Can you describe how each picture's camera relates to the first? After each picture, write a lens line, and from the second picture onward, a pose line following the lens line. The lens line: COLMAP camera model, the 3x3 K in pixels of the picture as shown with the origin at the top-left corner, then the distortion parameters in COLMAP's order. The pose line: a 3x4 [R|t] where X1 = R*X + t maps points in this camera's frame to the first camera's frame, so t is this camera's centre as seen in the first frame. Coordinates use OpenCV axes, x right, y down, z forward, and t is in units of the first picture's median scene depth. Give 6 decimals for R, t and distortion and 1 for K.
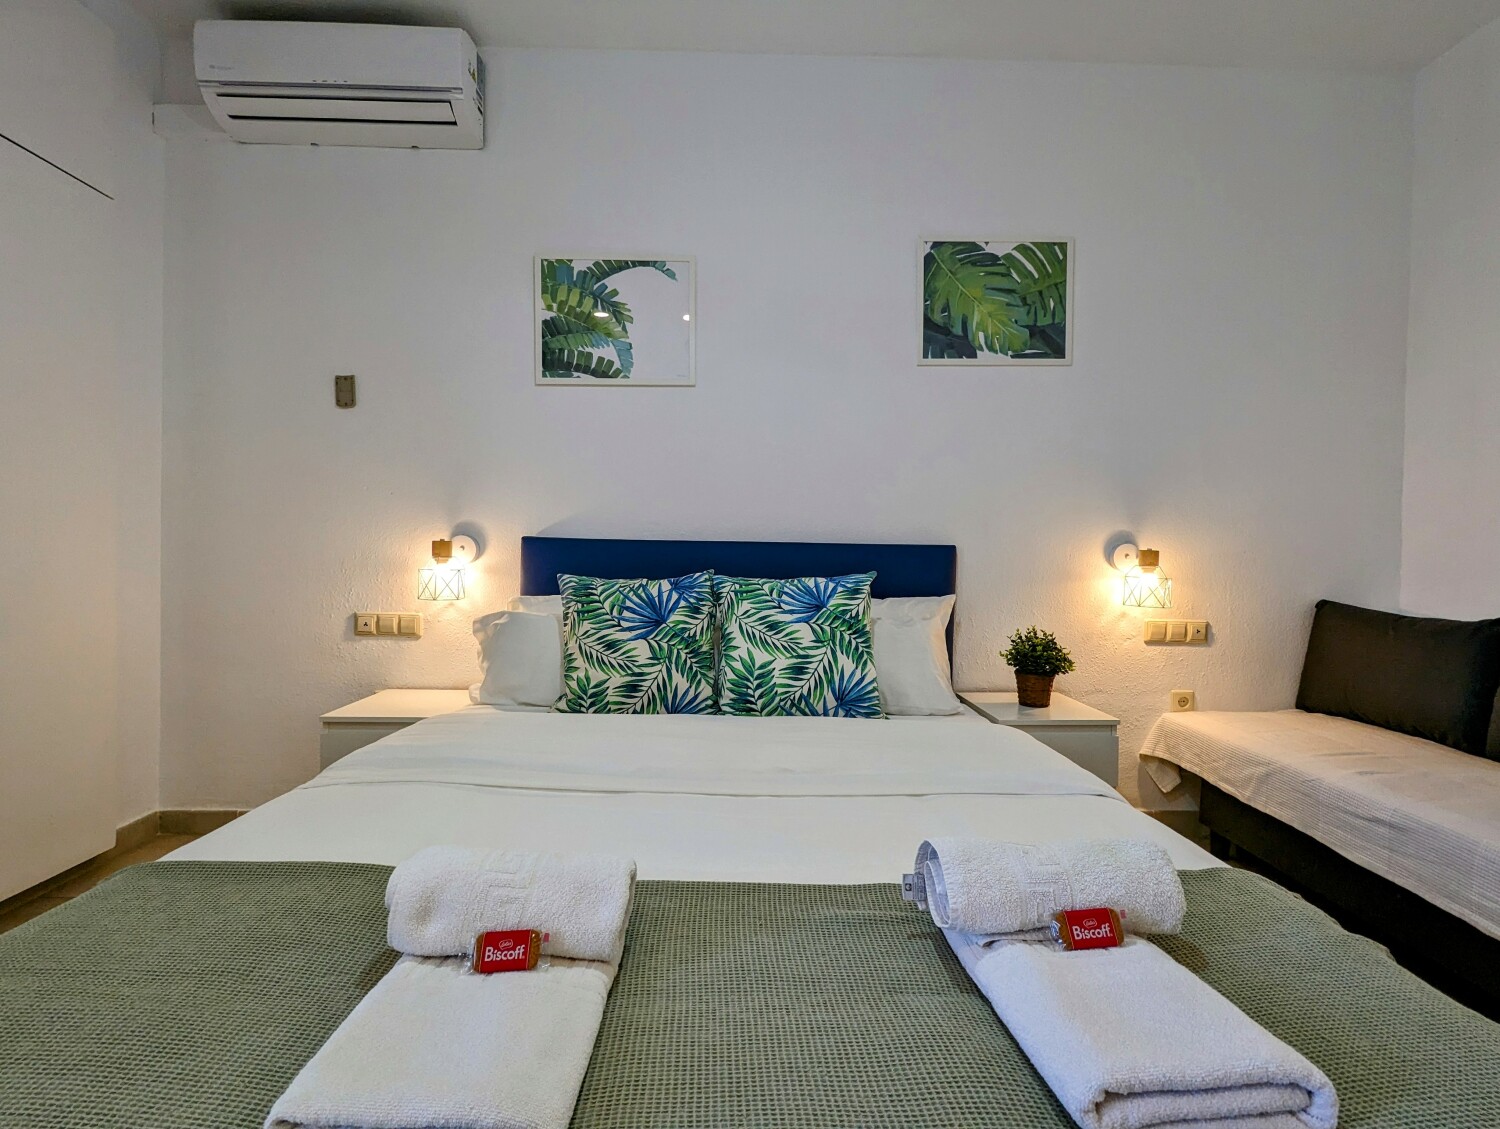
lens RADIAL K [[713.9, 0, 750.8], [0, 713.9, 566.2], [0, 0, 1]] dist [-0.001985, -0.001408]
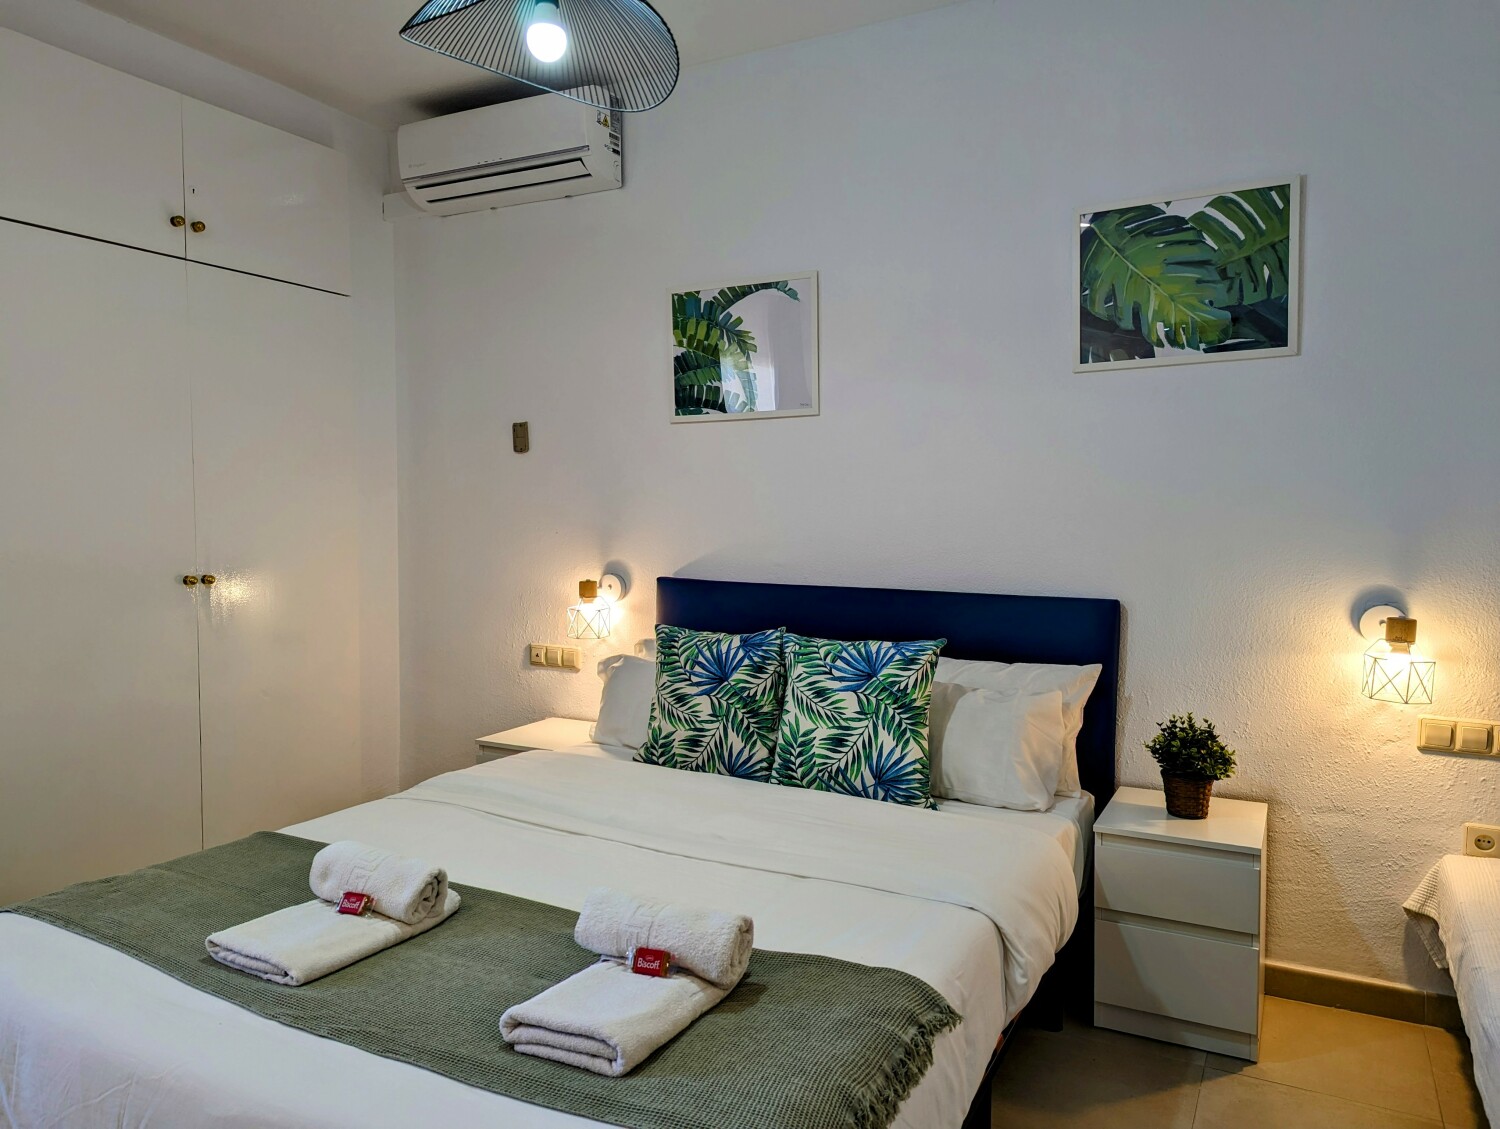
lens RADIAL K [[1058.4, 0, 747.6], [0, 1058.4, 569.6], [0, 0, 1]] dist [0.052680, -0.026086]
pose [[0.870184, 0.020346, -0.492307, 0.522343], [-0.000384, 0.999175, 0.040615, -0.113269], [0.492727, -0.035153, 0.869473, -0.227864]]
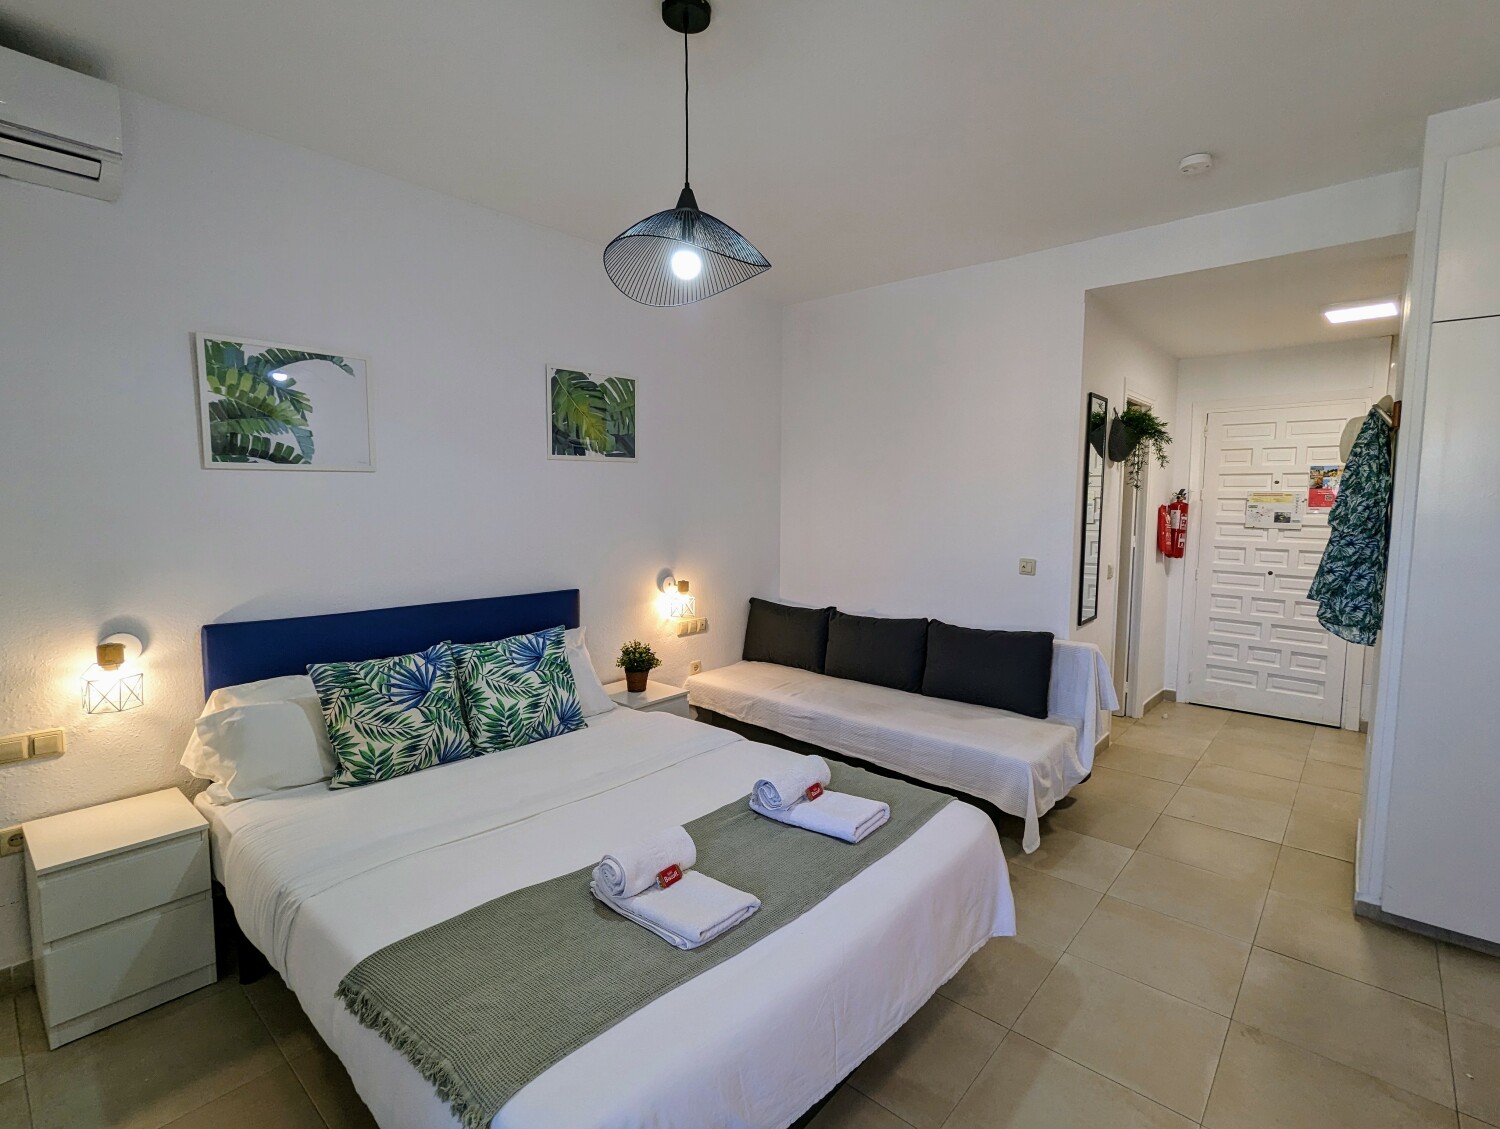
lens RADIAL K [[713.9, 0, 760.2], [0, 713.9, 567.1], [0, 0, 1]] dist [-0.001985, -0.001408]
pose [[0.668426, -0.076653, 0.739818, -0.529522], [0.015513, 0.995896, 0.089170, -0.198458], [-0.743617, -0.048126, 0.666871, -0.215401]]
